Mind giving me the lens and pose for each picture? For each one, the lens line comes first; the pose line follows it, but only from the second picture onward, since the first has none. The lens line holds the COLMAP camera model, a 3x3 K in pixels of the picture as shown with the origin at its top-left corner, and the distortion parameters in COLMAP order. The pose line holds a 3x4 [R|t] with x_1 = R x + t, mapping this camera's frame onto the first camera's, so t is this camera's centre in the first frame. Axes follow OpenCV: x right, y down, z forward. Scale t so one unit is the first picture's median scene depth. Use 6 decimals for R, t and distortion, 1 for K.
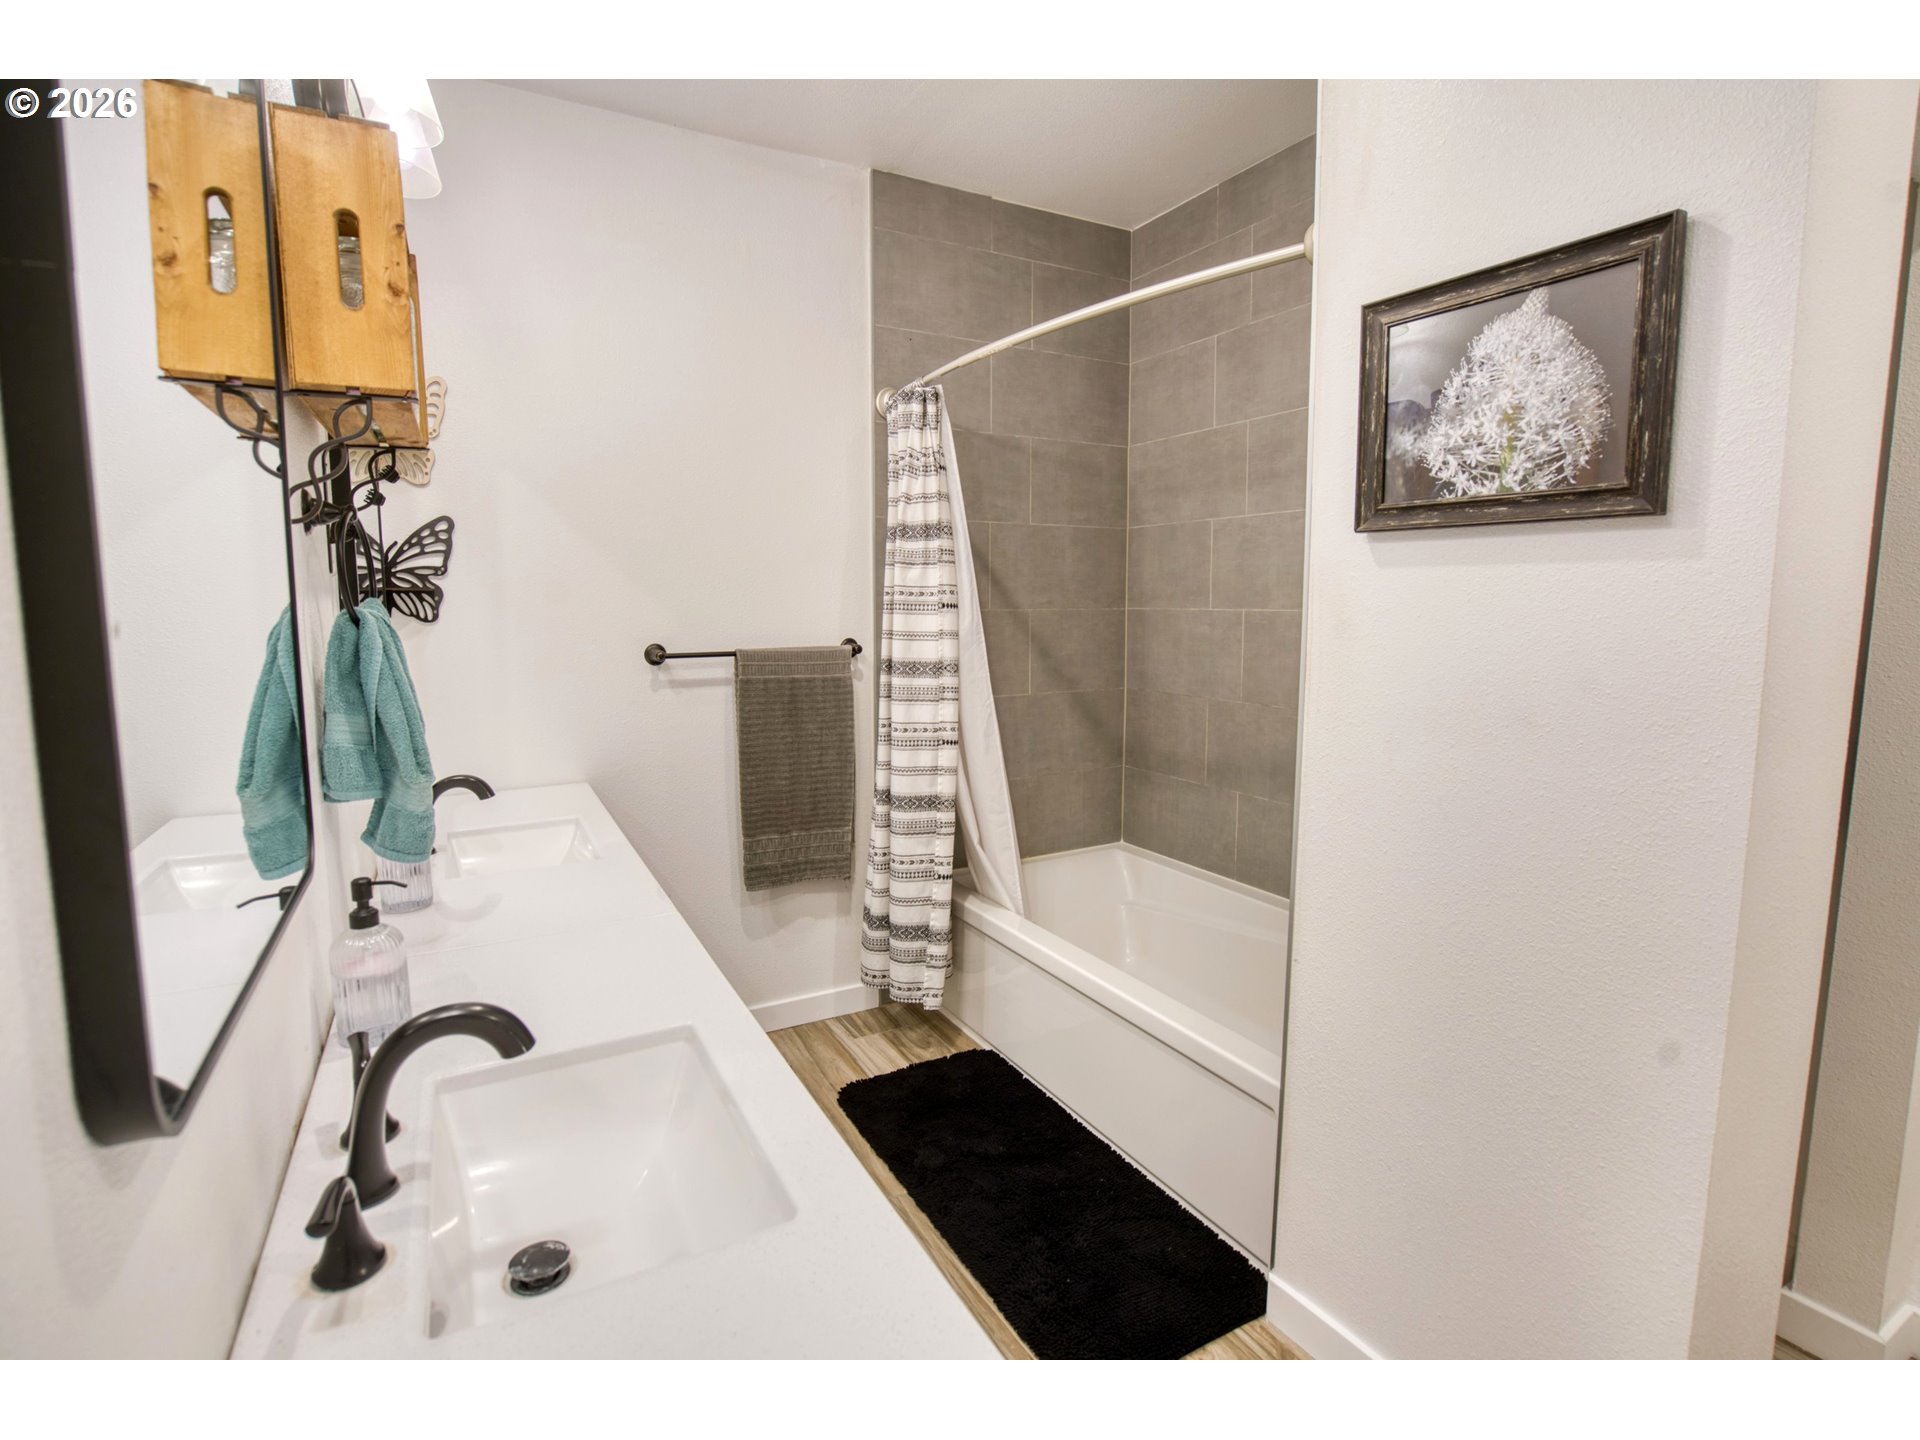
lens RADIAL K [[903.4, 0, 960.0], [0, 903.4, 720.0], [0, 0, 1]] dist [0.000552, 0.000302]
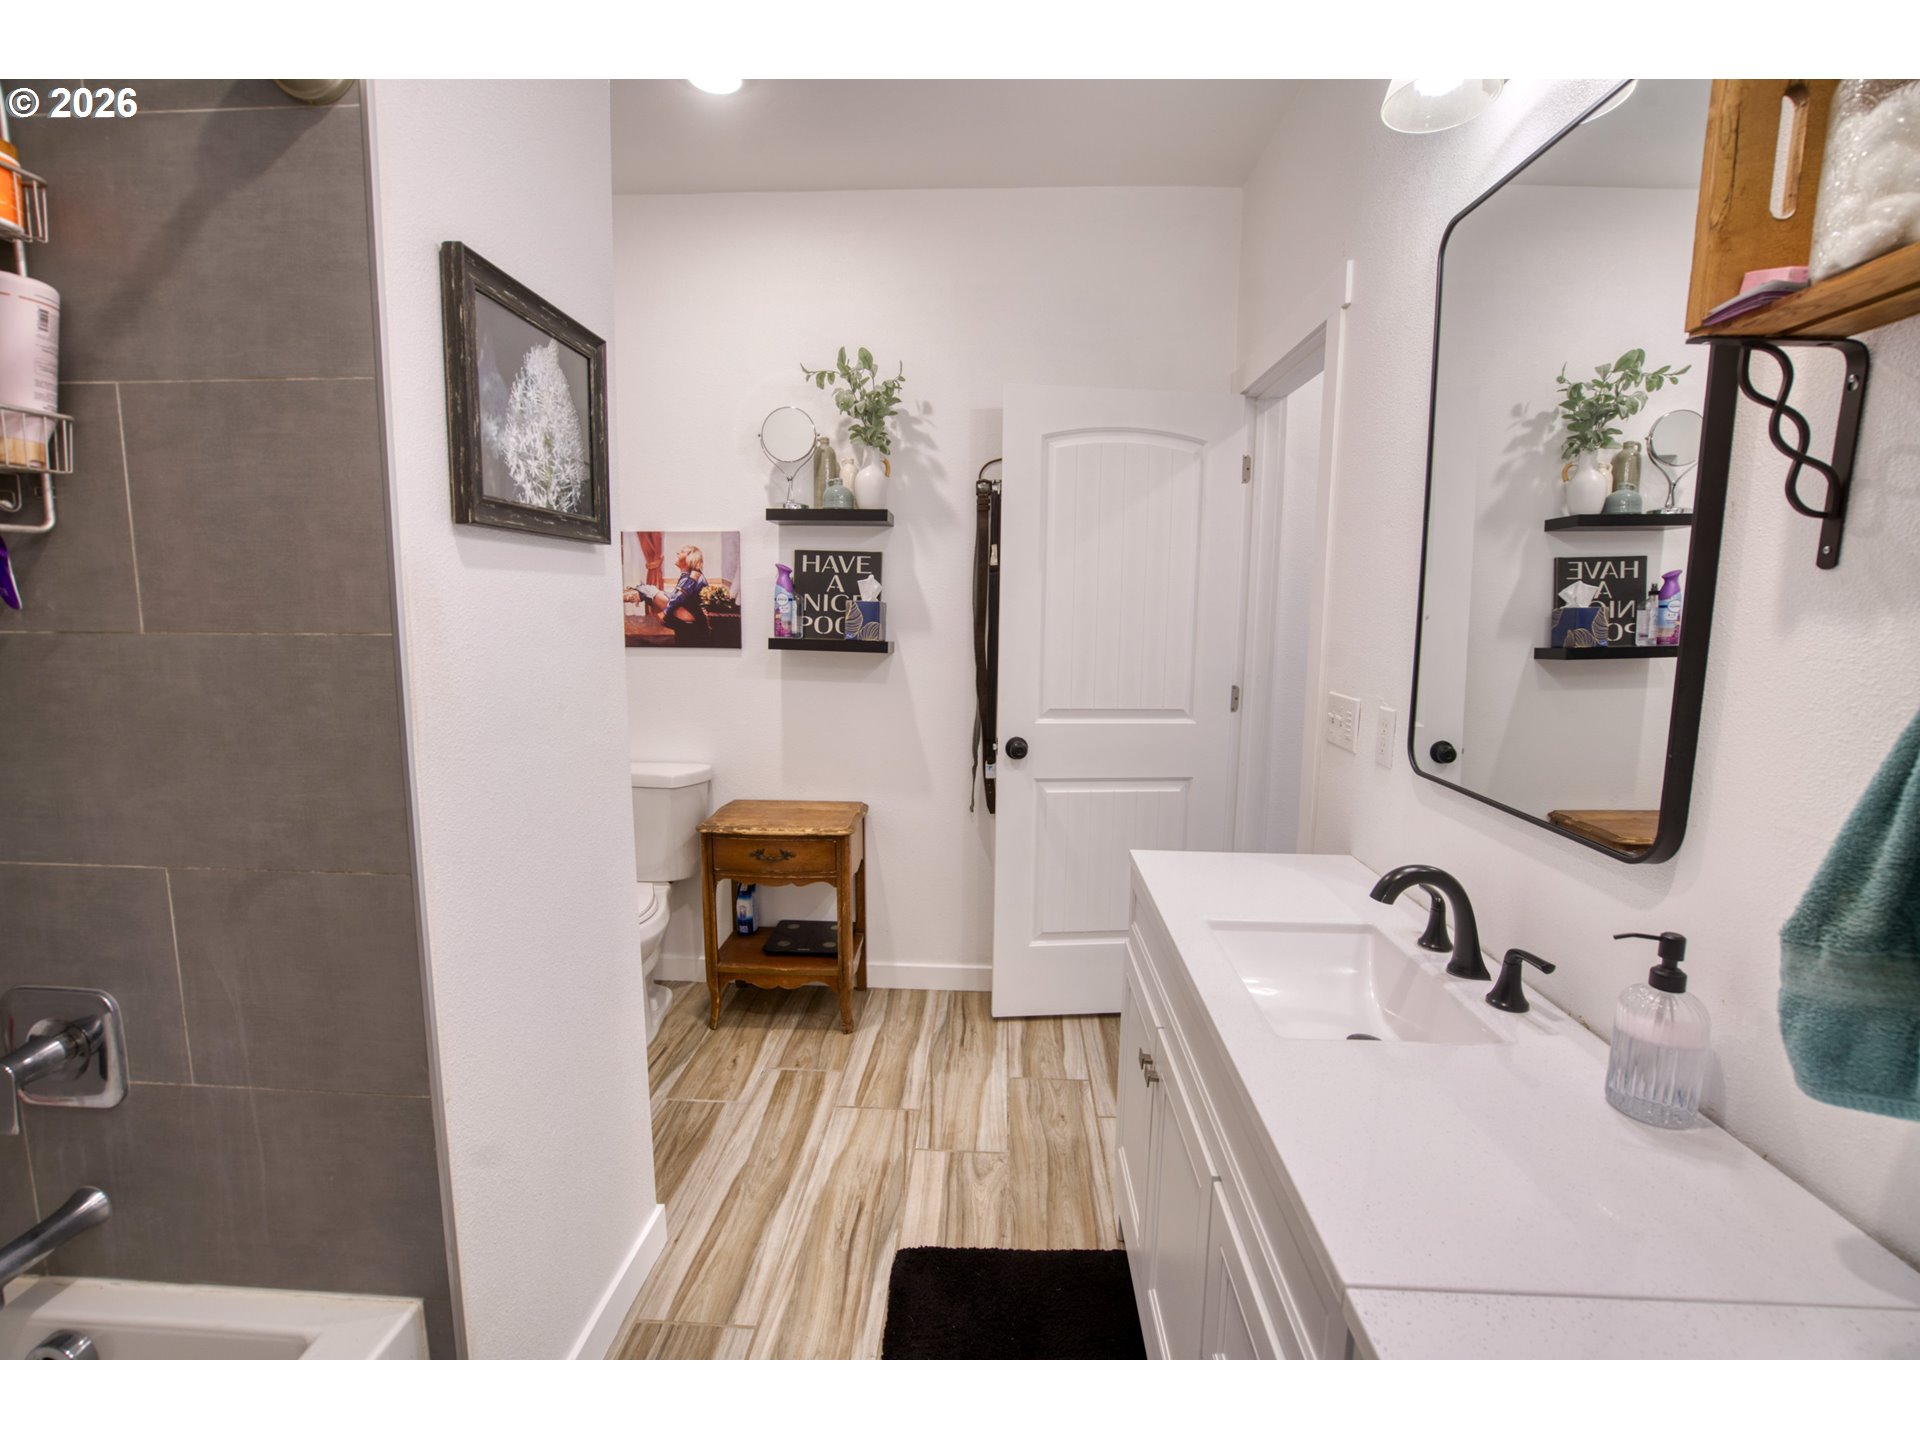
lens RADIAL K [[903.4, 0, 960.0], [0, 903.4, 720.0], [0, 0, 1]] dist [0.000552, 0.000302]
pose [[-0.848025, -0.081062, 0.523719, -0.705806], [0.060207, 0.967098, 0.247179, -0.390428], [-0.526524, 0.241146, -0.815243, 2.736512]]
